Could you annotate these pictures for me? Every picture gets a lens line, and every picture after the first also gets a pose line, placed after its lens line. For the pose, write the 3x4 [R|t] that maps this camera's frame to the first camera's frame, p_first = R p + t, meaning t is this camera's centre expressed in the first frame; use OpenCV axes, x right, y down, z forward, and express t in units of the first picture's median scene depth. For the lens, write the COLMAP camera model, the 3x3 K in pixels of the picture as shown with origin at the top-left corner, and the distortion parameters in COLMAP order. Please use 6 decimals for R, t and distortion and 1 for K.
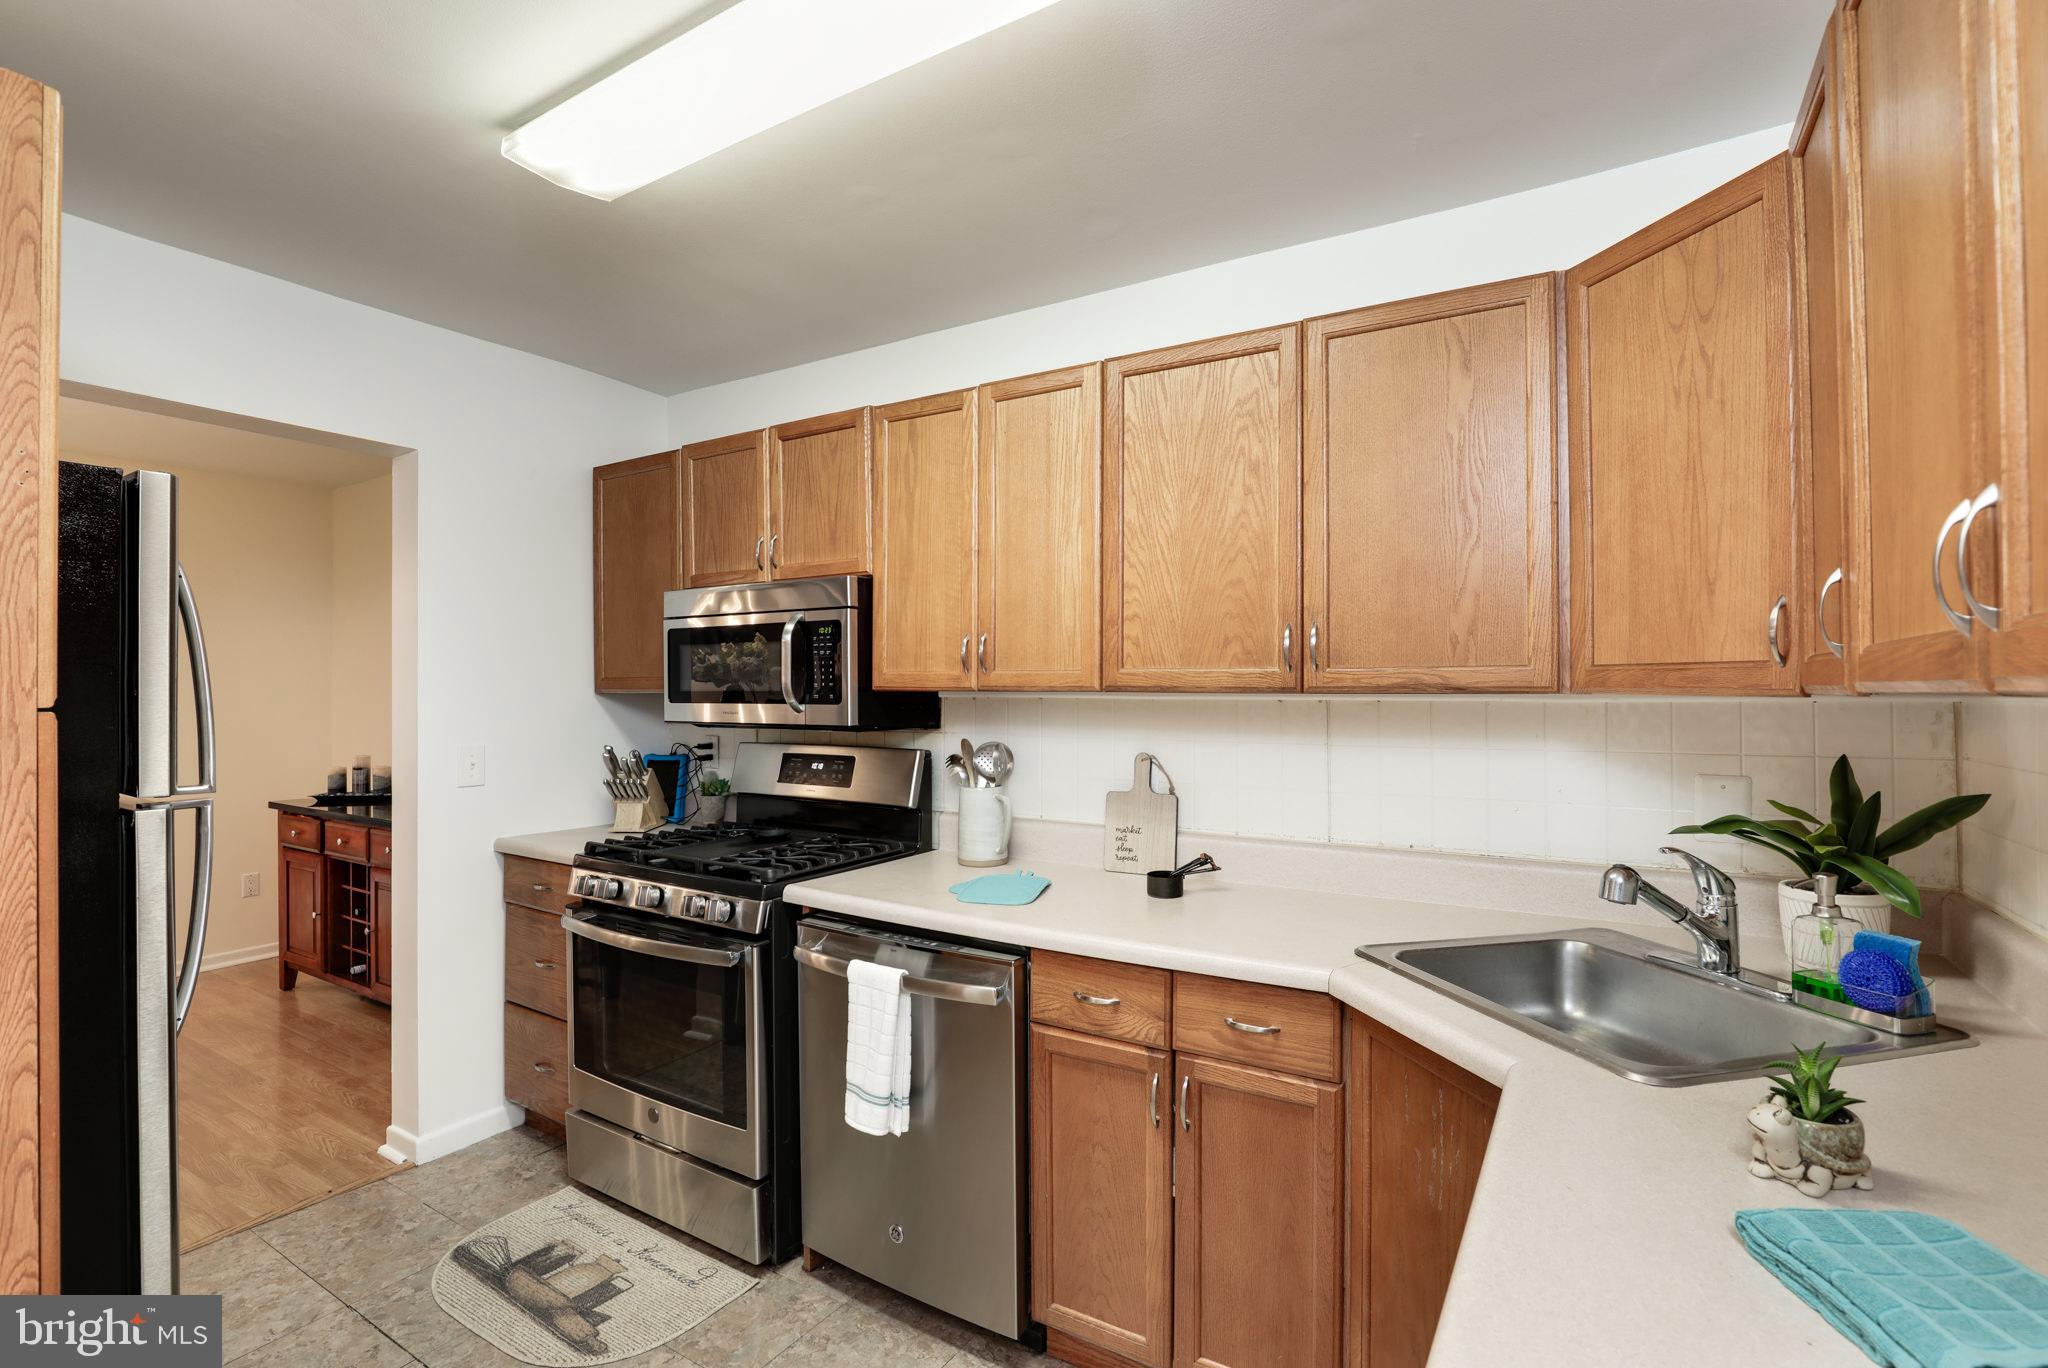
lens RADIAL K [[943.1, 0, 951.9], [0, 943.1, 688.7], [0, 0, 1]] dist [-0.025688, 0.005621]
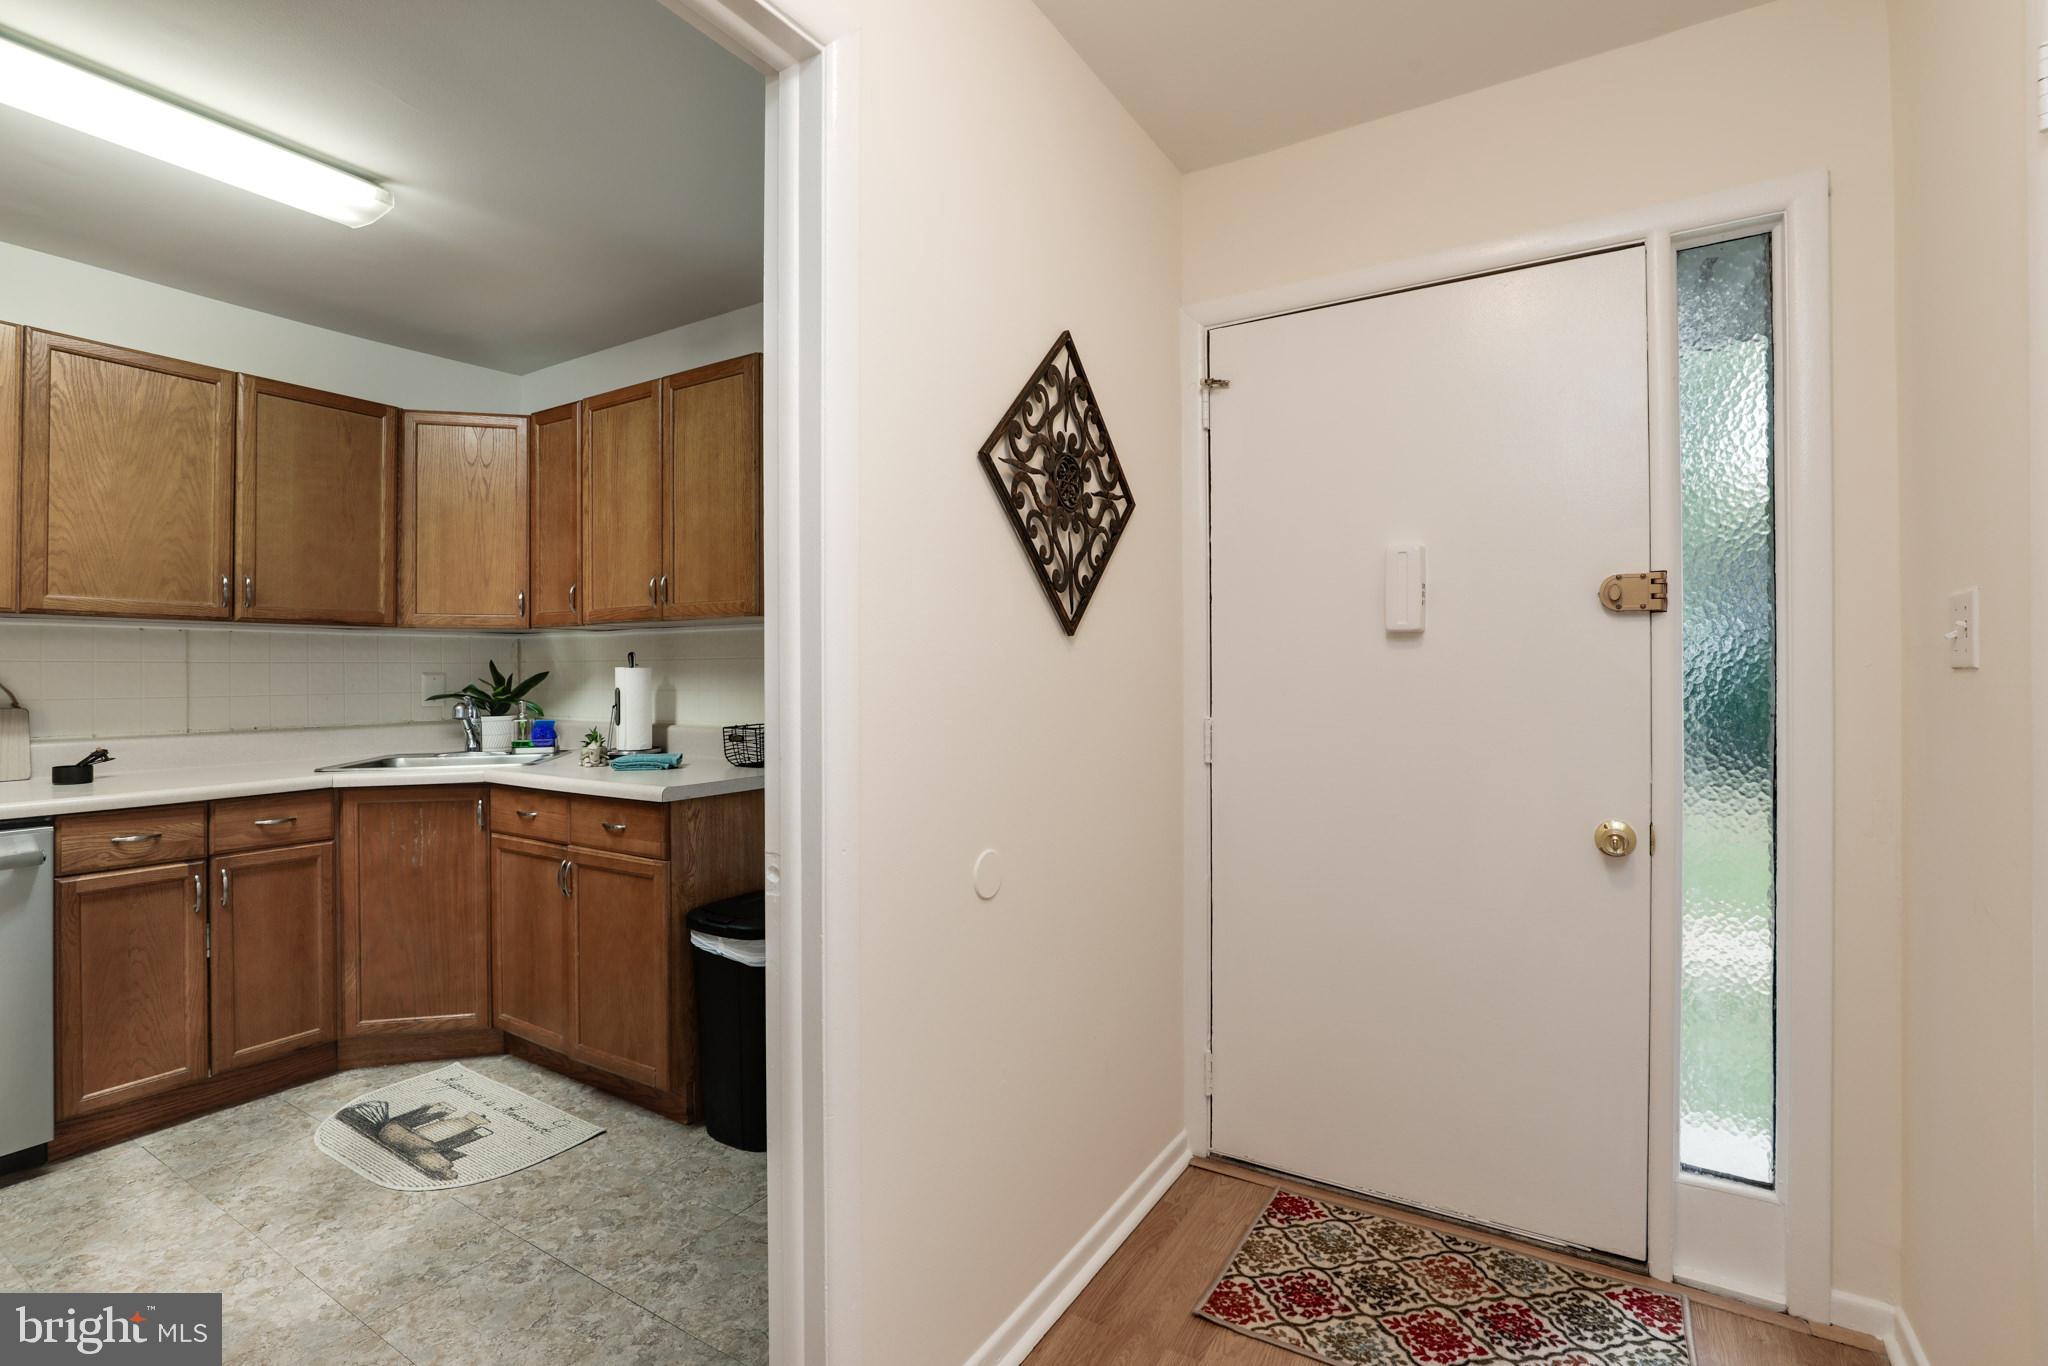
lens RADIAL K [[943.1, 0, 1065.5], [0, 943.1, 673.5], [0, 0, 1]] dist [-0.025688, 0.005621]
pose [[-0.032264, -0.002622, 0.999476, -1.126616], [-0.002791, 0.999993, 0.002533, 0.078766], [-0.999475, -0.002708, -0.032271, -0.272014]]
